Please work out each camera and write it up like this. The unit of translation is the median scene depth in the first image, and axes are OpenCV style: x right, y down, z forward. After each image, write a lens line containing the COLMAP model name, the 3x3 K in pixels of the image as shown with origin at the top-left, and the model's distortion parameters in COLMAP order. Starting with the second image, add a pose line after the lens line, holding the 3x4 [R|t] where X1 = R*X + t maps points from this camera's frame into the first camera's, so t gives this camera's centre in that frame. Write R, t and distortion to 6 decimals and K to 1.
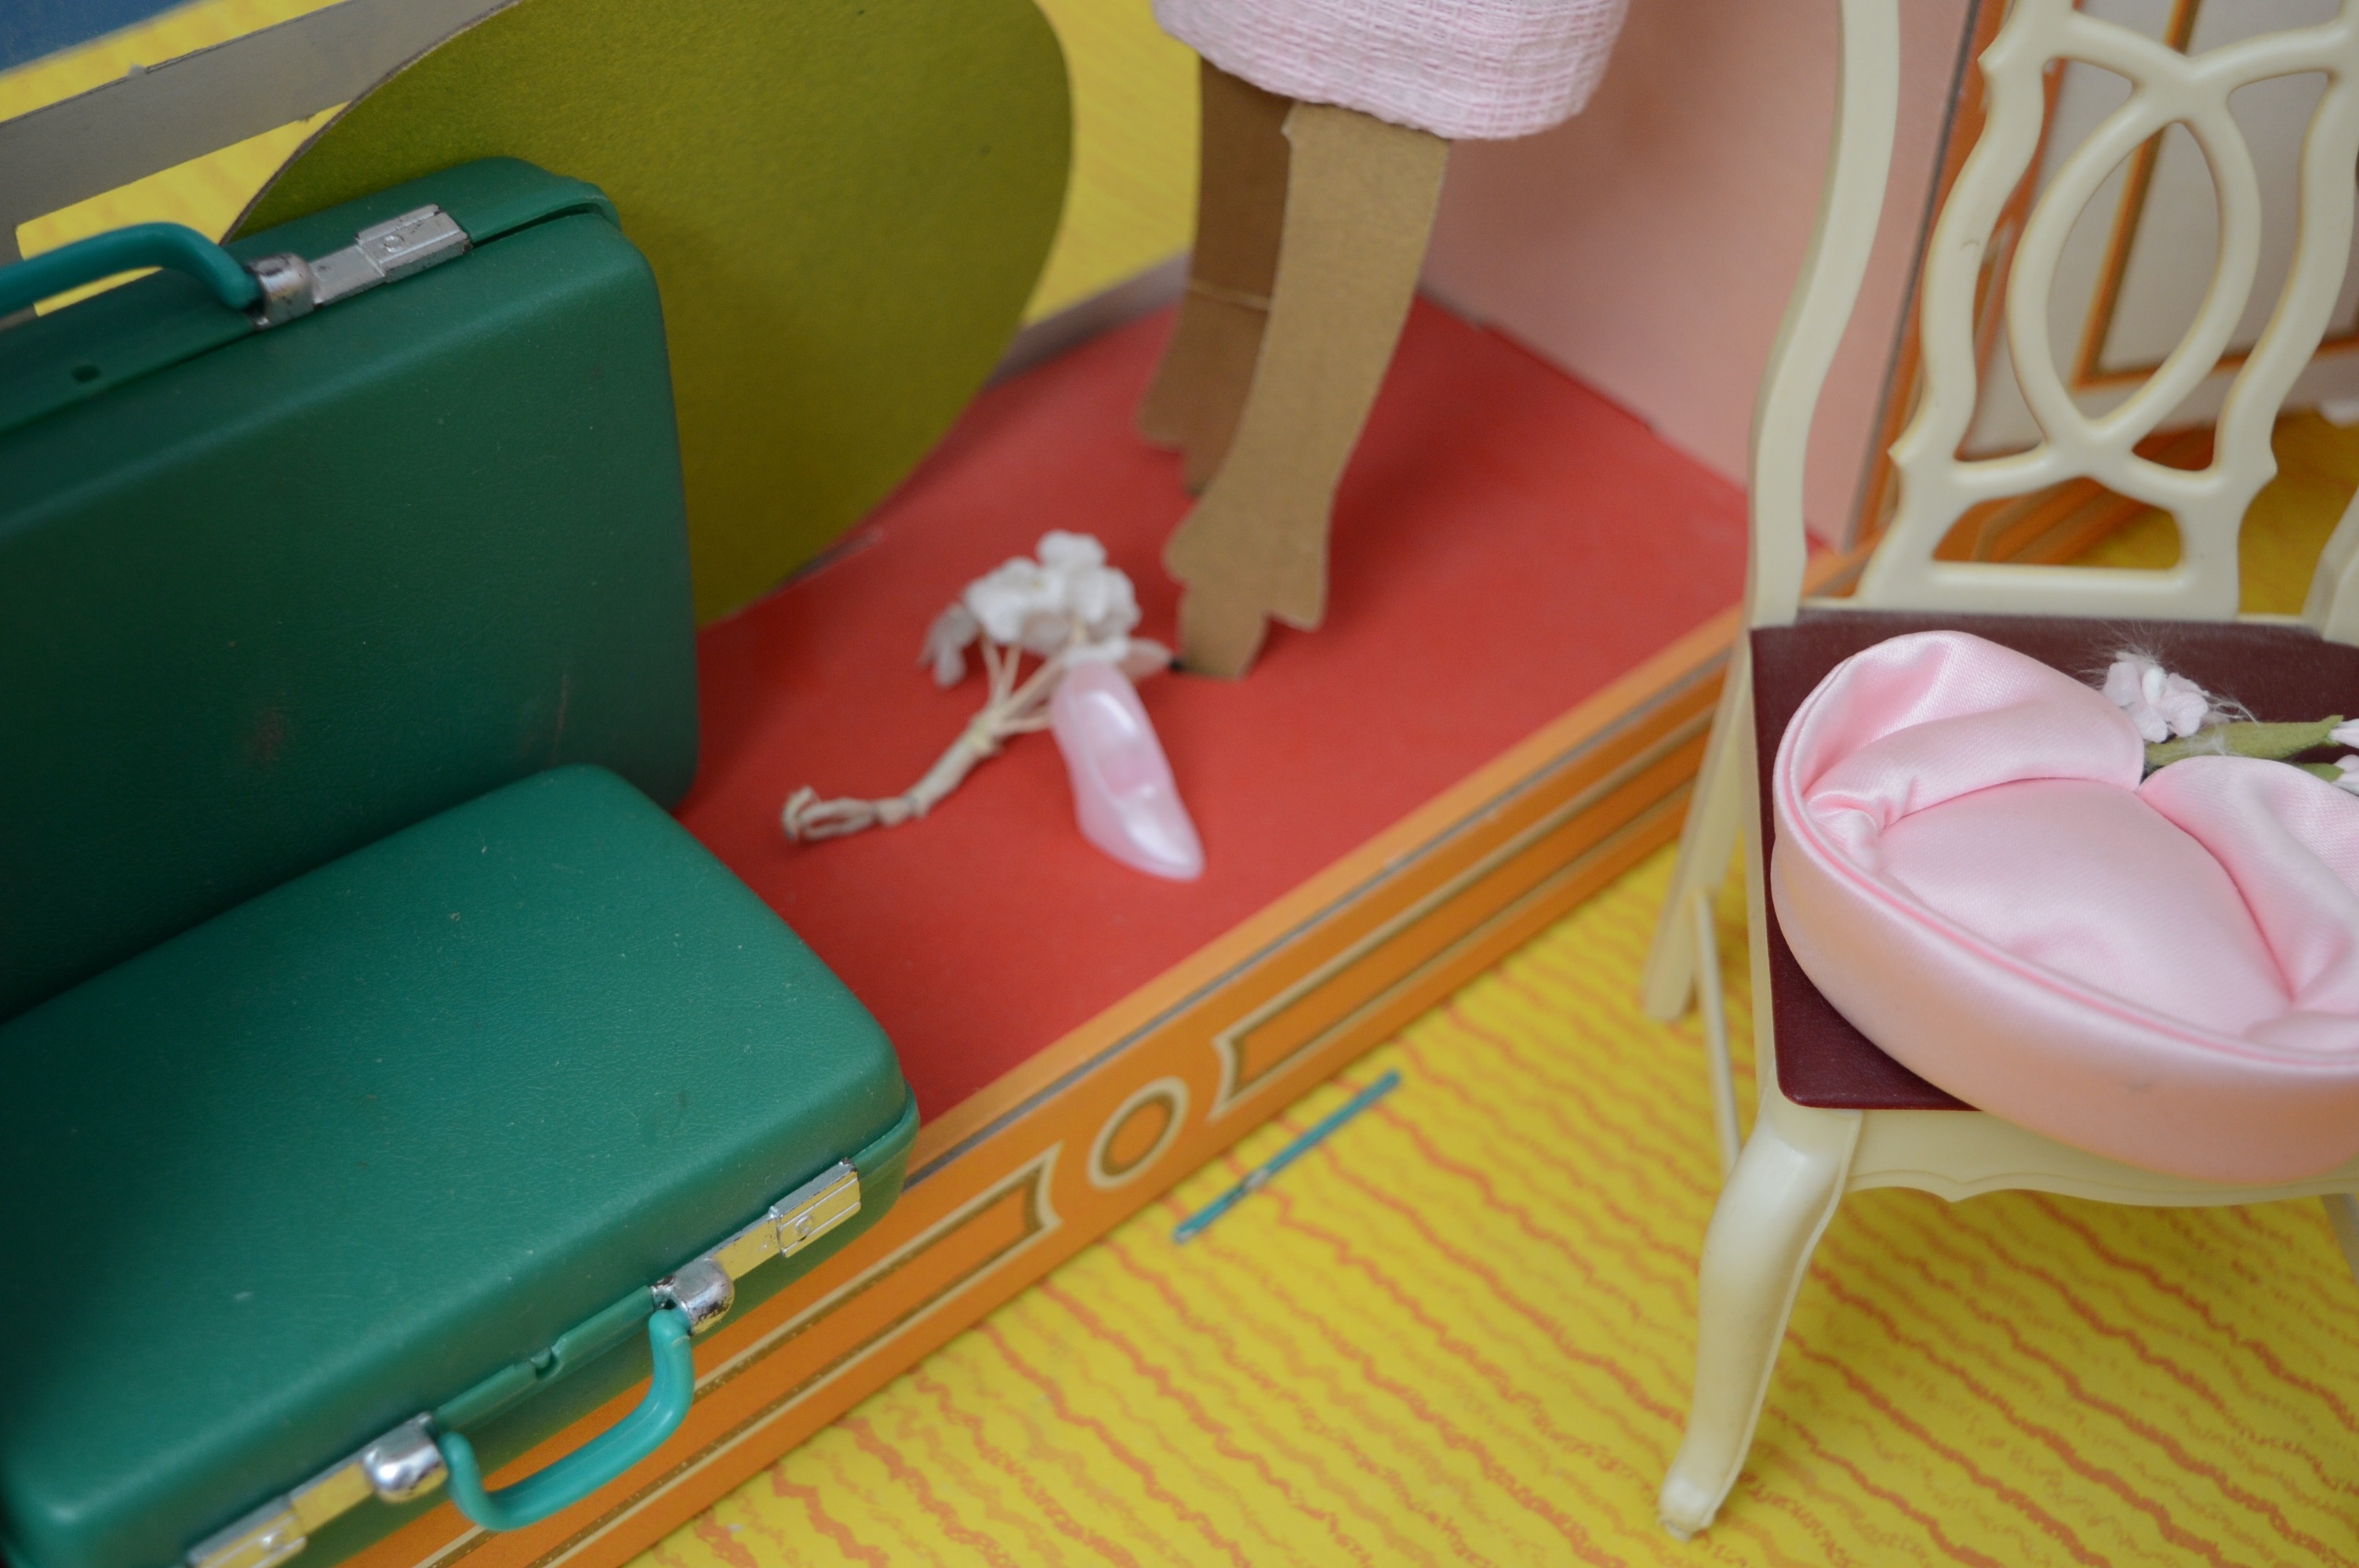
lens RADIAL K [[2936.5, 0, 1181.1], [0, 2936.5, 783.4], [0, 0, 1]] dist [-0.058136, 0.000000]
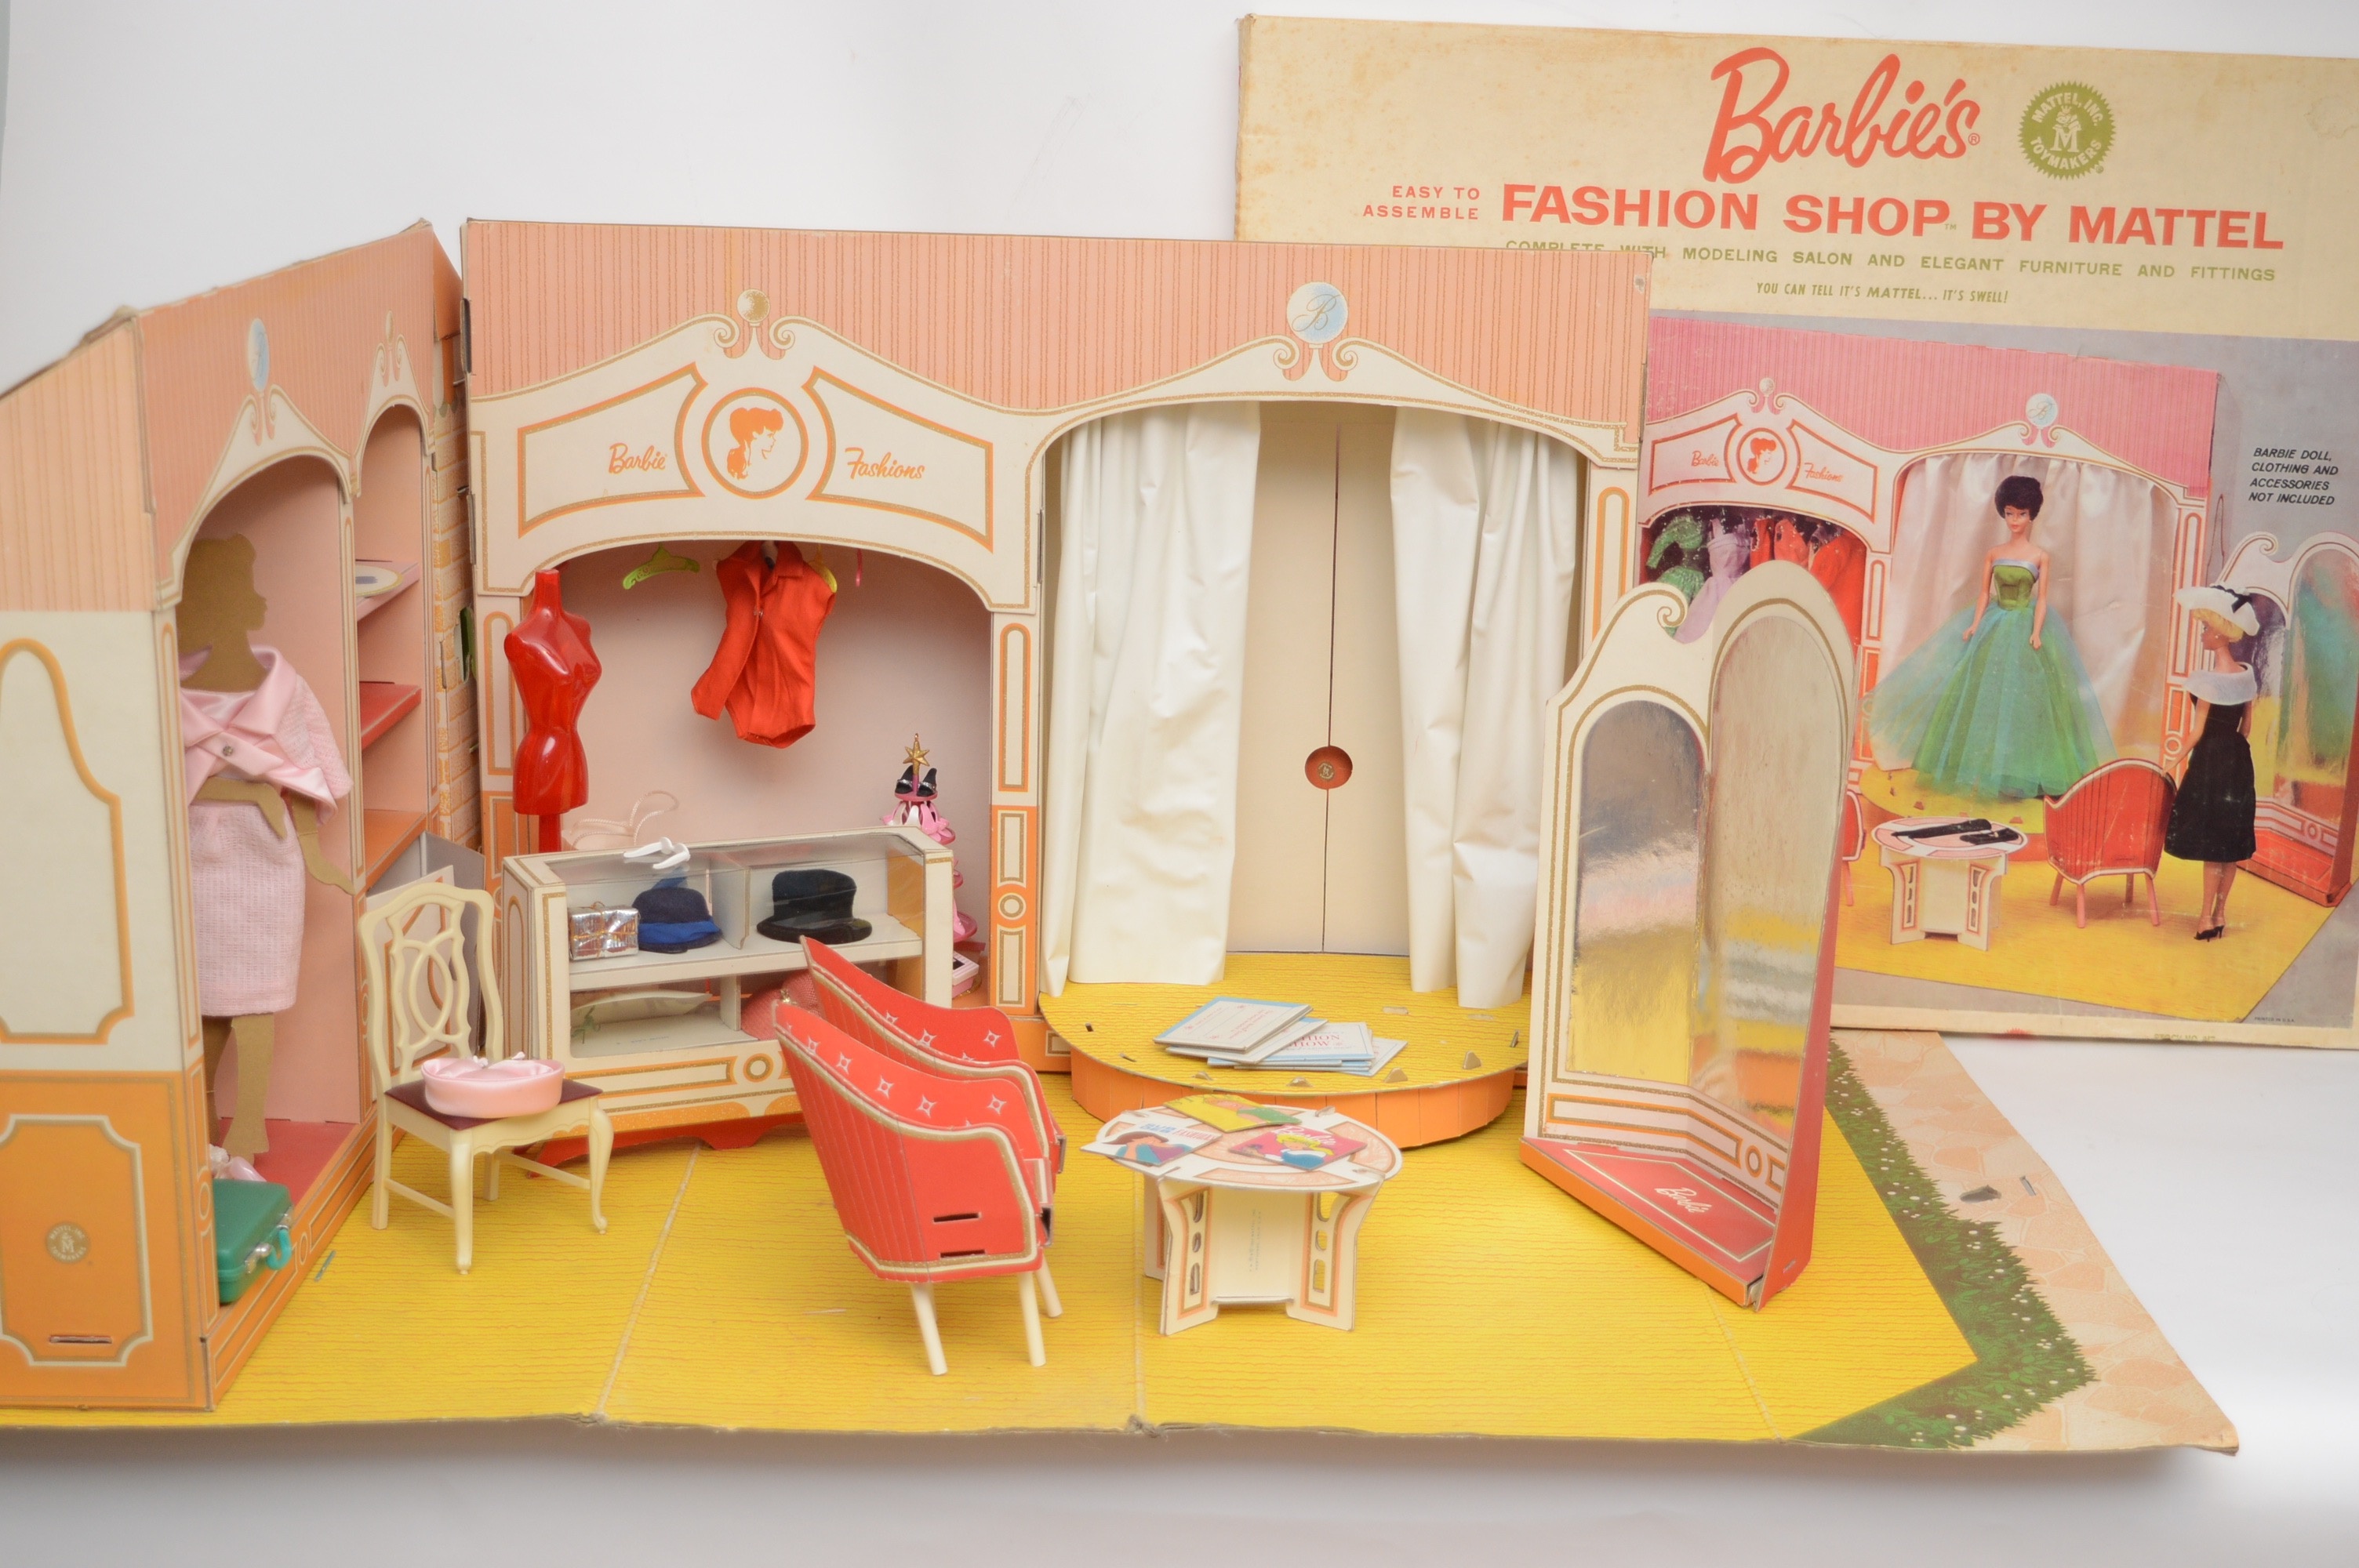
lens RADIAL K [[3703.2, 0, 1171.2], [0, 3703.2, 777.8], [0, 0, 1]] dist [-0.009265, 0.000000]
pose [[0.693639, -0.188013, 0.695353, -2.672057], [0.490223, 0.830508, -0.264458, 1.553689], [-0.527775, 0.524316, 0.668241, -3.455601]]
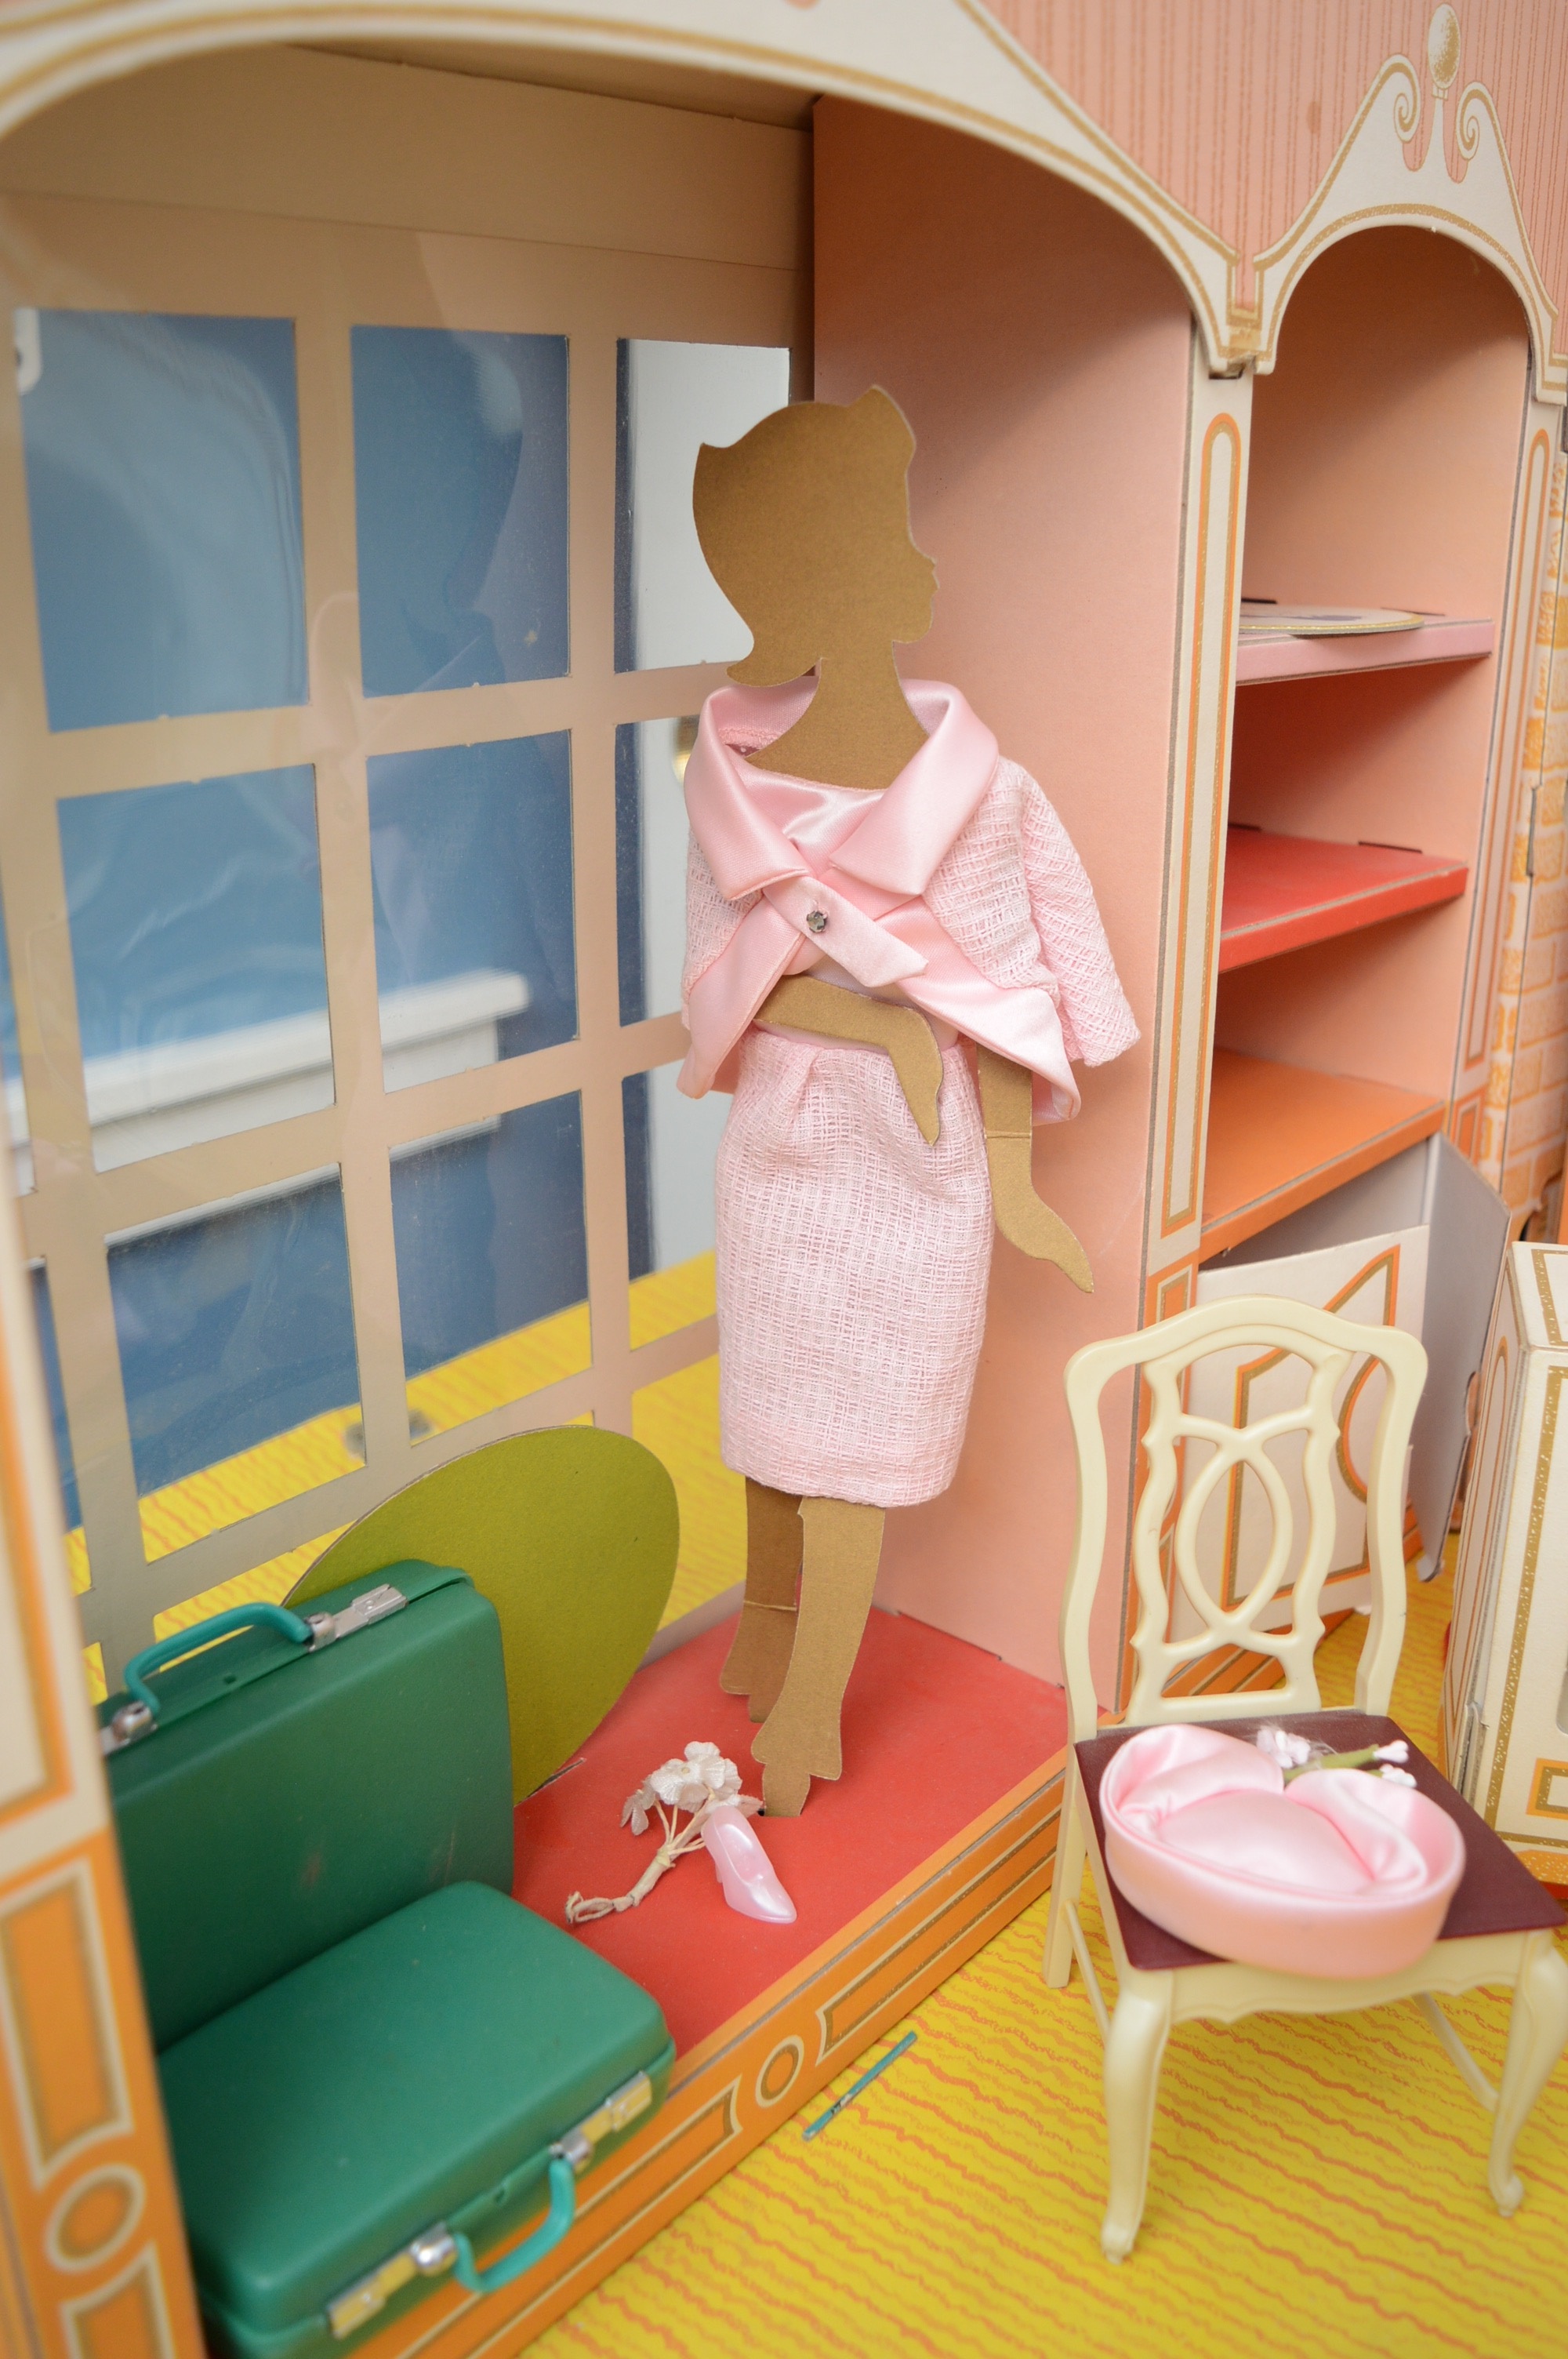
lens RADIAL K [[2081.2, 0, 792.9], [0, 2081.2, 1179.3], [0, 0, 1]] dist [-0.087711, 0.005484]
pose [[0.991390, -0.078319, 0.104935, -0.097182], [0.112678, 0.918508, -0.379008, 0.096797], [-0.066701, 0.387568, 0.919425, -0.356160]]
